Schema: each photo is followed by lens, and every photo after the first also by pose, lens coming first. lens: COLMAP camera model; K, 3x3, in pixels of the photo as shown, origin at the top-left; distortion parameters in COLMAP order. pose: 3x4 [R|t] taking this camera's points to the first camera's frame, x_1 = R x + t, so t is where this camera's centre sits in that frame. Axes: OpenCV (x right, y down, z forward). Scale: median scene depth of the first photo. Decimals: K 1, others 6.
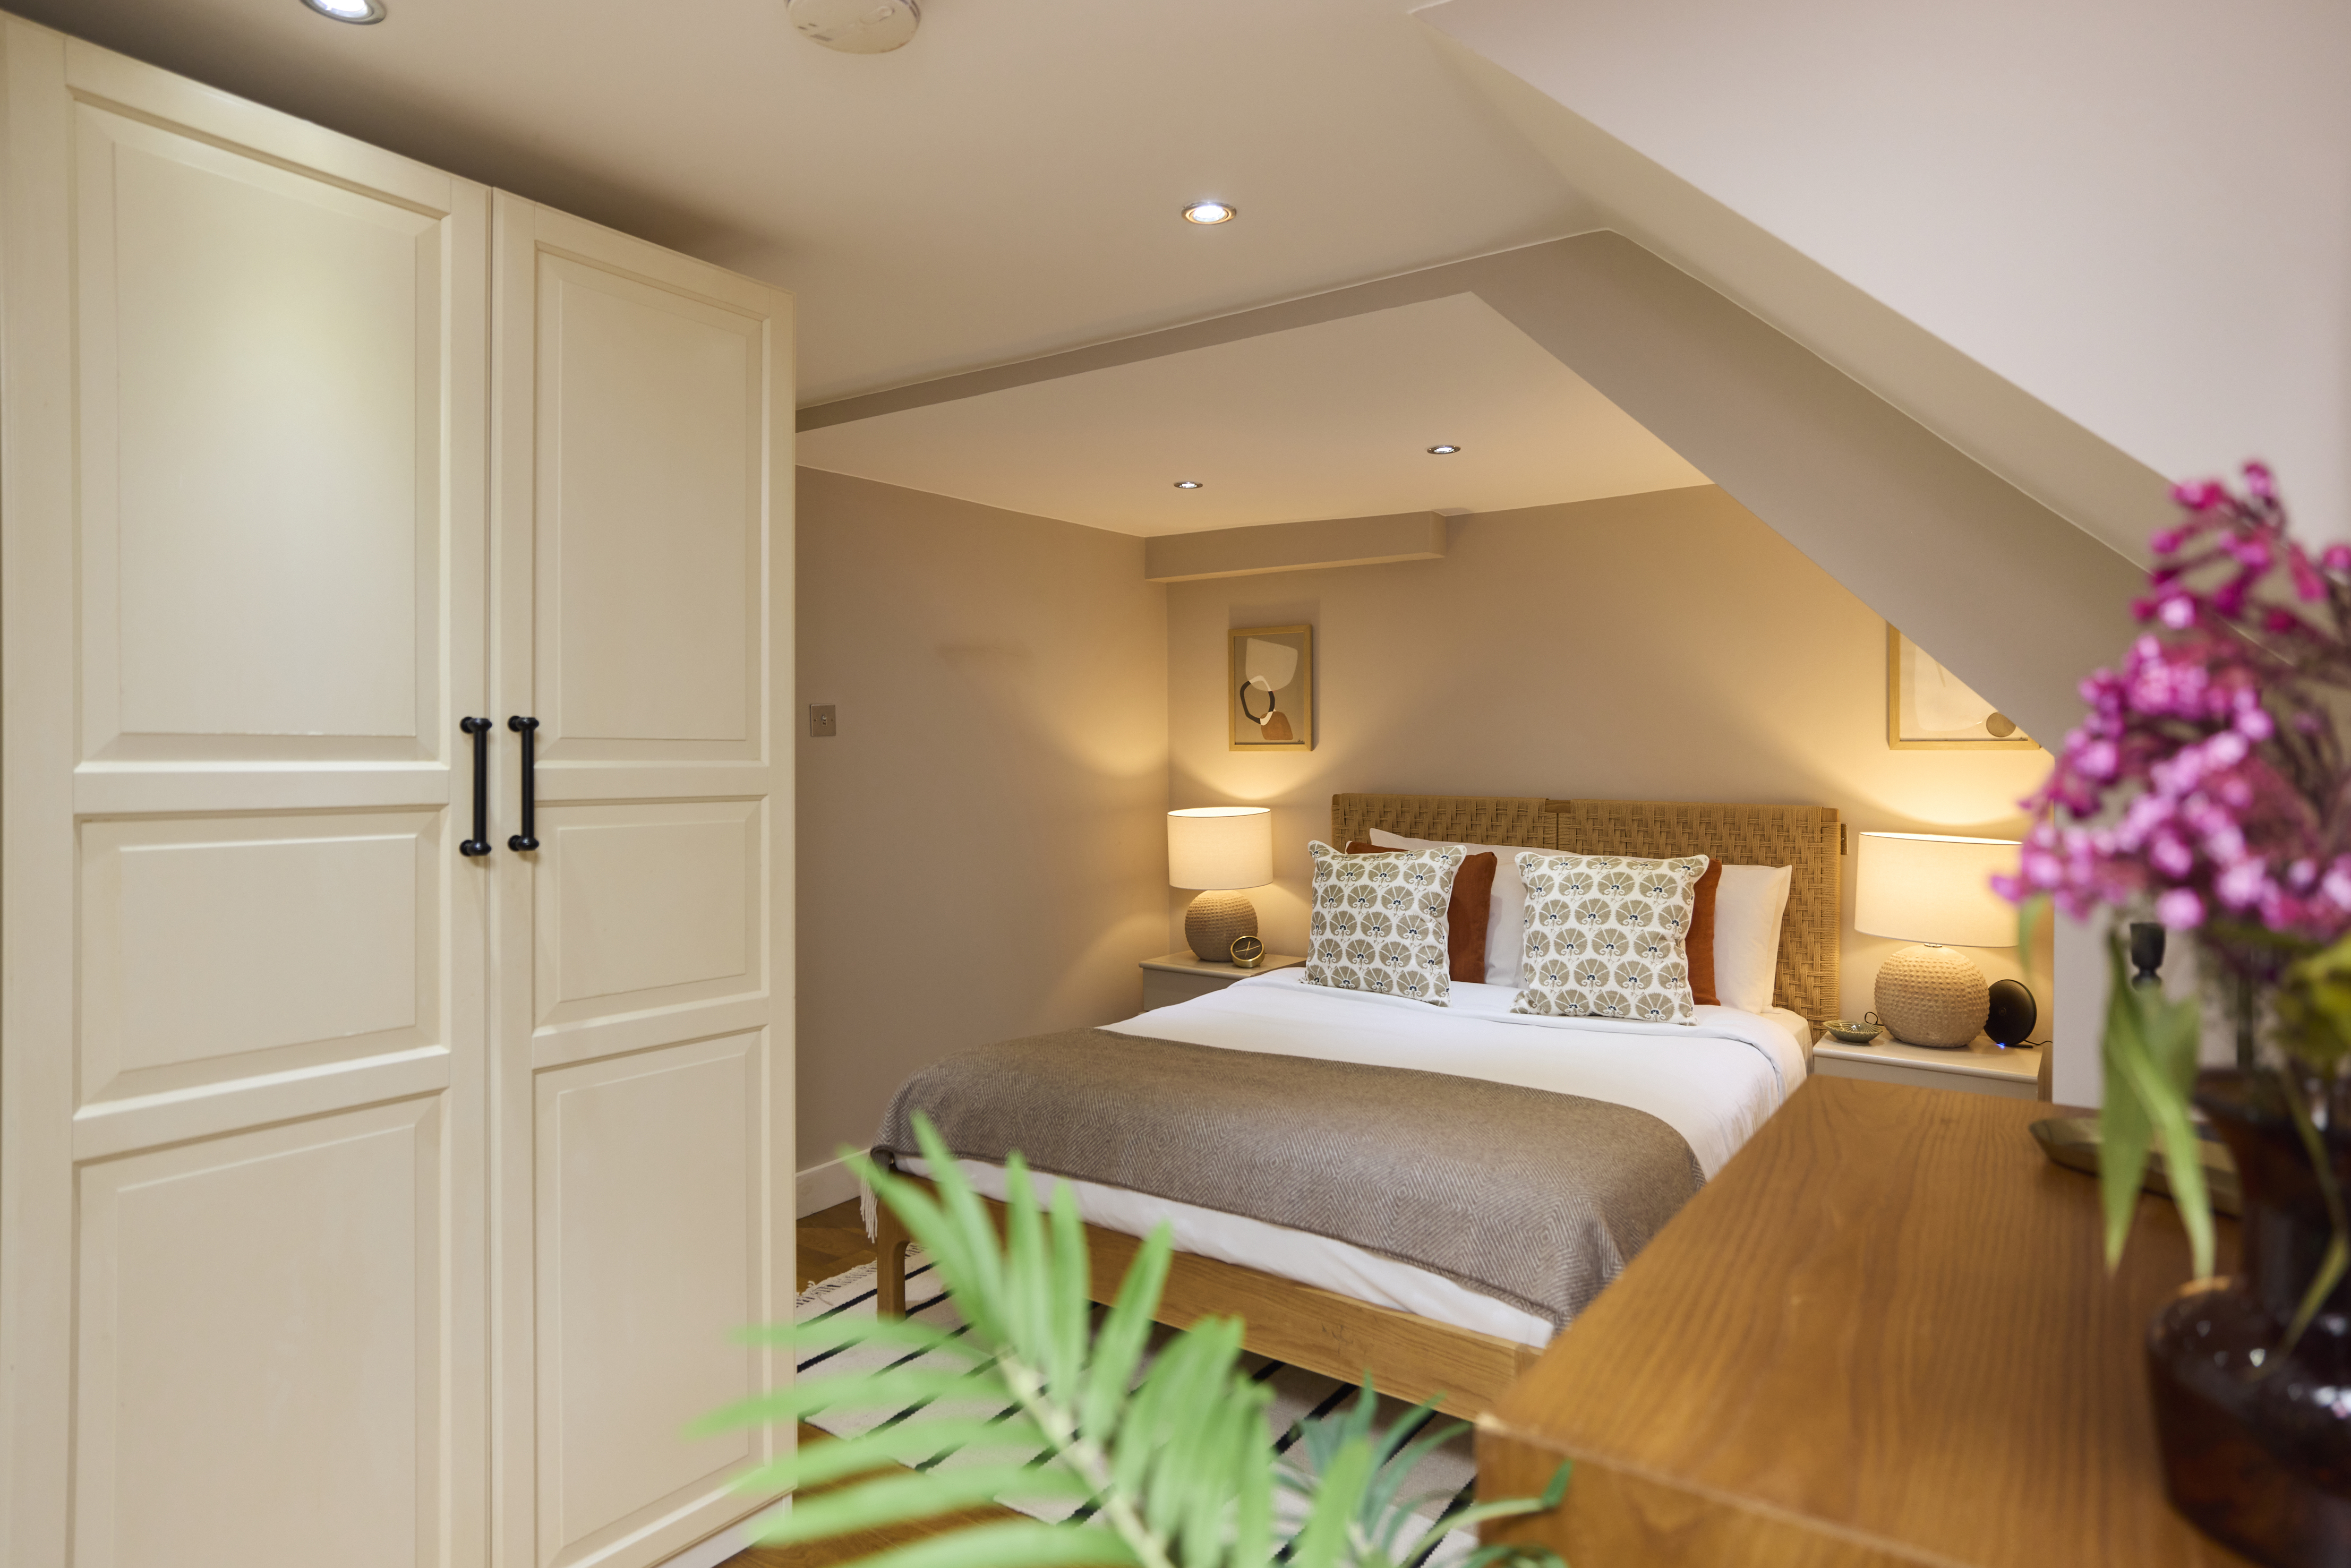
lens RADIAL K [[1344.5, 0, 1169.4], [0, 1344.5, 756.0], [0, 0, 1]] dist [-0.033657, 0.038152]
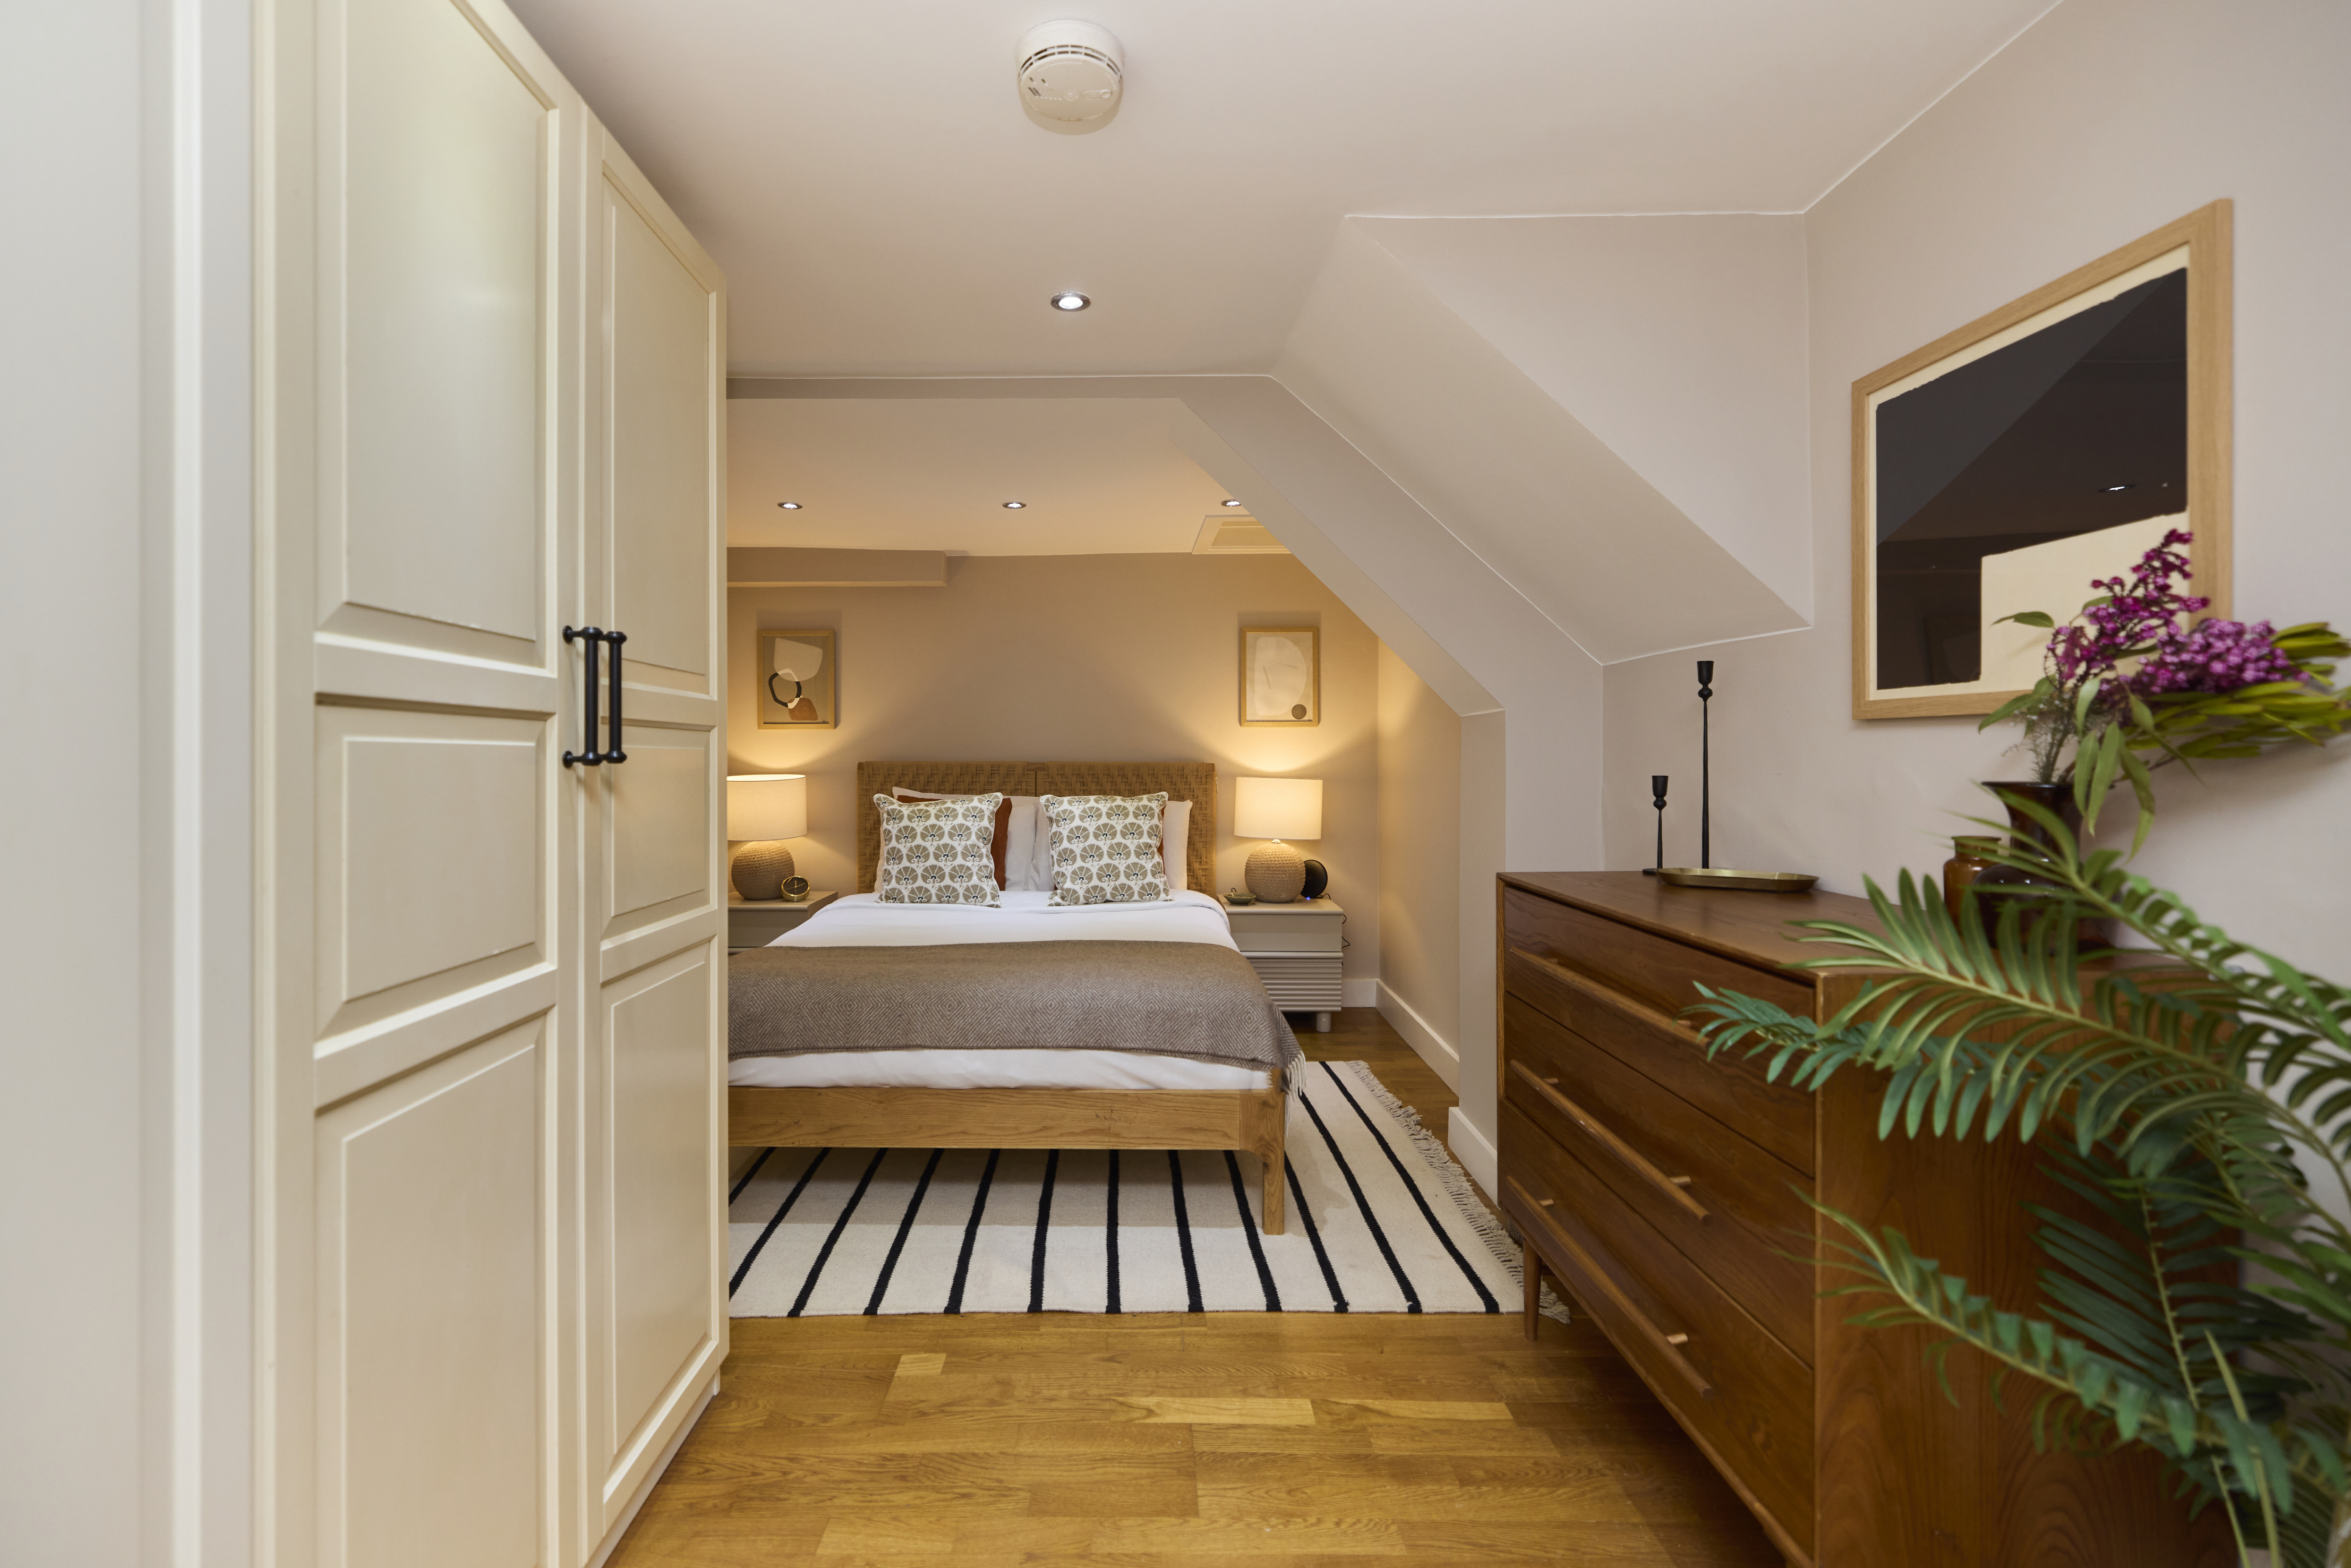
lens RADIAL K [[1012.4, 0, 1124.7], [0, 1012.4, 760.9], [0, 0, 1]] dist [0.000878, 0.000078]
pose [[0.812012, -0.005275, 0.583617, -0.313904], [0.005148, 0.999985, 0.001876, 0.035332], [-0.583618, 0.001481, 0.812027, 0.078436]]
